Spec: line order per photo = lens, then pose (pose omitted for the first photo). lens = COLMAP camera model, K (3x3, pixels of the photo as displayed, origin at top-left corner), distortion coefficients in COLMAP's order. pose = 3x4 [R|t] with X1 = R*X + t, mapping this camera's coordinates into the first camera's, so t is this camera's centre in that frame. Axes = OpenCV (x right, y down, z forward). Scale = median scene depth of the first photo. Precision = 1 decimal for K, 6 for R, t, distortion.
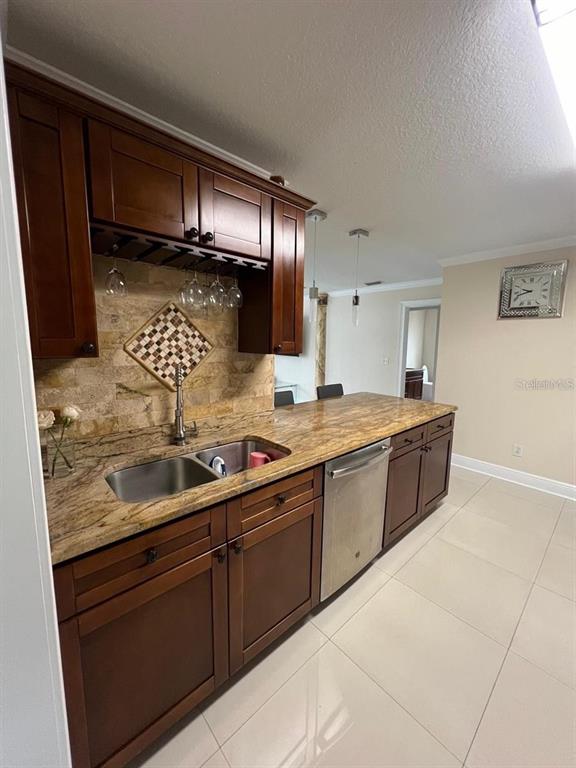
lens RADIAL K [[308.1, 0, 288.0], [0, 308.1, 384.0], [0, 0, 1]] dist [-0.001263, -0.000310]
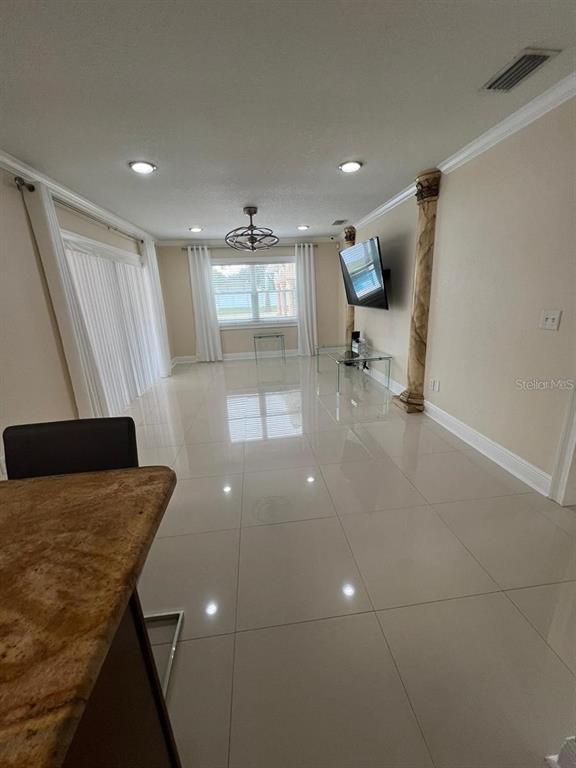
lens RADIAL K [[308.1, 0, 288.0], [0, 308.1, 384.0], [0, 0, 1]] dist [-0.001263, -0.000310]
pose [[0.809320, 0.114857, -0.576028, 0.241421], [-0.023559, 0.986253, 0.163552, -0.044892], [0.586895, -0.118795, 0.800901, 0.451769]]
